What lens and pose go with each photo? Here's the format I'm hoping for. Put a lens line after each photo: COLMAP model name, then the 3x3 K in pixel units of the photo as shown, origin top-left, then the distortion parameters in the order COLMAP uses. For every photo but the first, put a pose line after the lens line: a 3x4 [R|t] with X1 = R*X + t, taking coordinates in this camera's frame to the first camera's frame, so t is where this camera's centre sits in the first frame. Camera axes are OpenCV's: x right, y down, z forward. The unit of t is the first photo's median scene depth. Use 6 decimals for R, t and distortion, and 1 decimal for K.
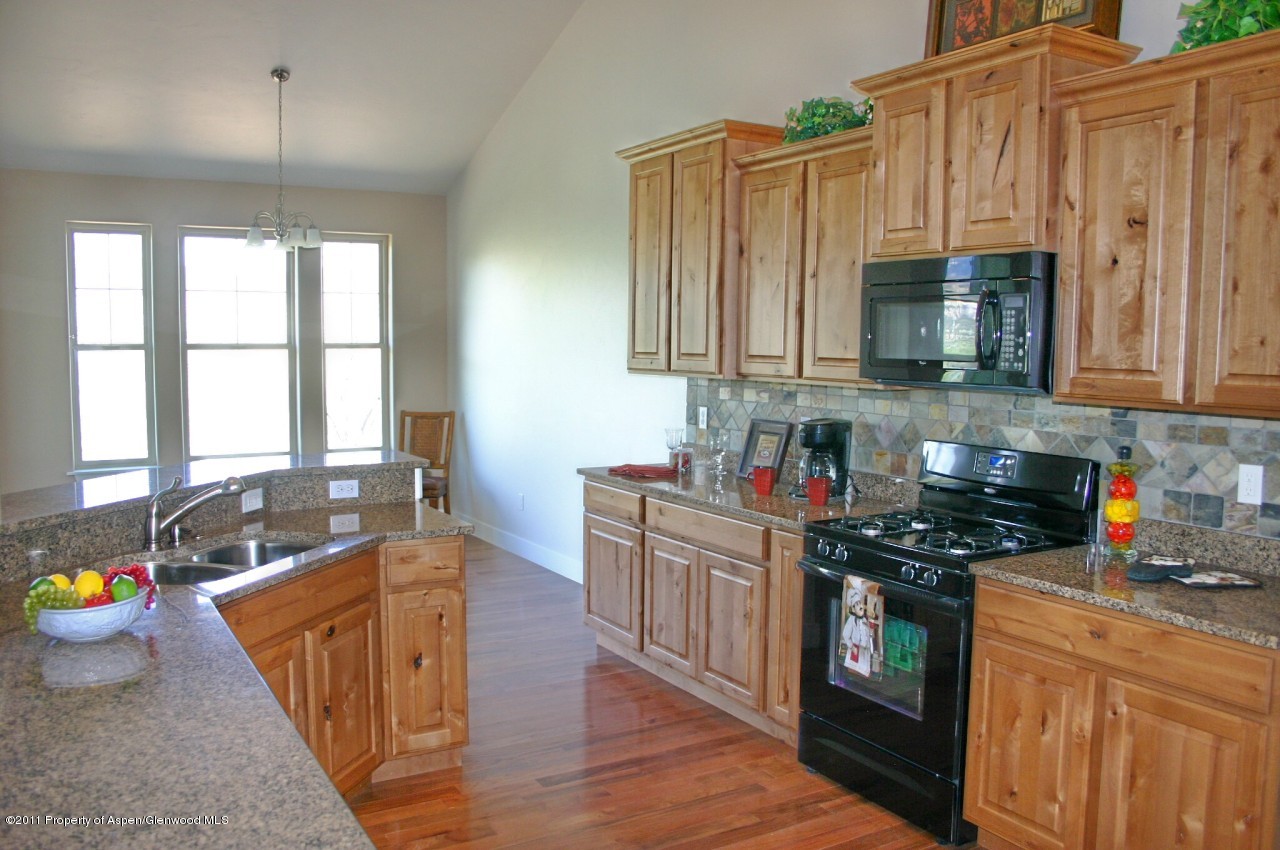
lens RADIAL K [[1083.6, 0, 641.1], [0, 1083.6, 438.8], [0, 0, 1]] dist [-0.129155, 0.053878]
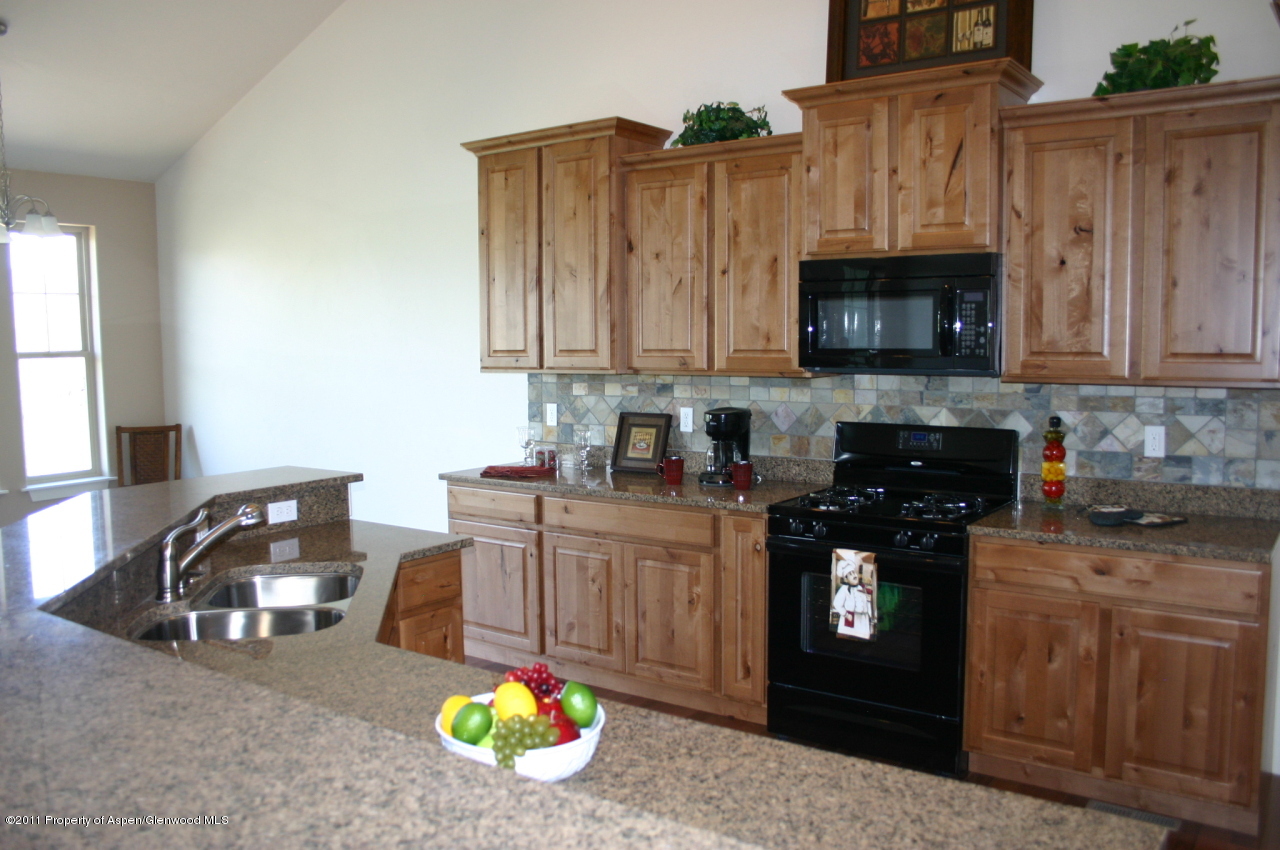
lens RADIAL K [[1083.6, 0, 648.1], [0, 1083.6, 436.9], [0, 0, 1]] dist [-0.129155, 0.053878]
pose [[0.907959, -0.056479, 0.415235, -0.401675], [0.055953, 0.998343, 0.013444, -0.010453], [-0.415306, 0.011027, 0.909615, 0.084959]]
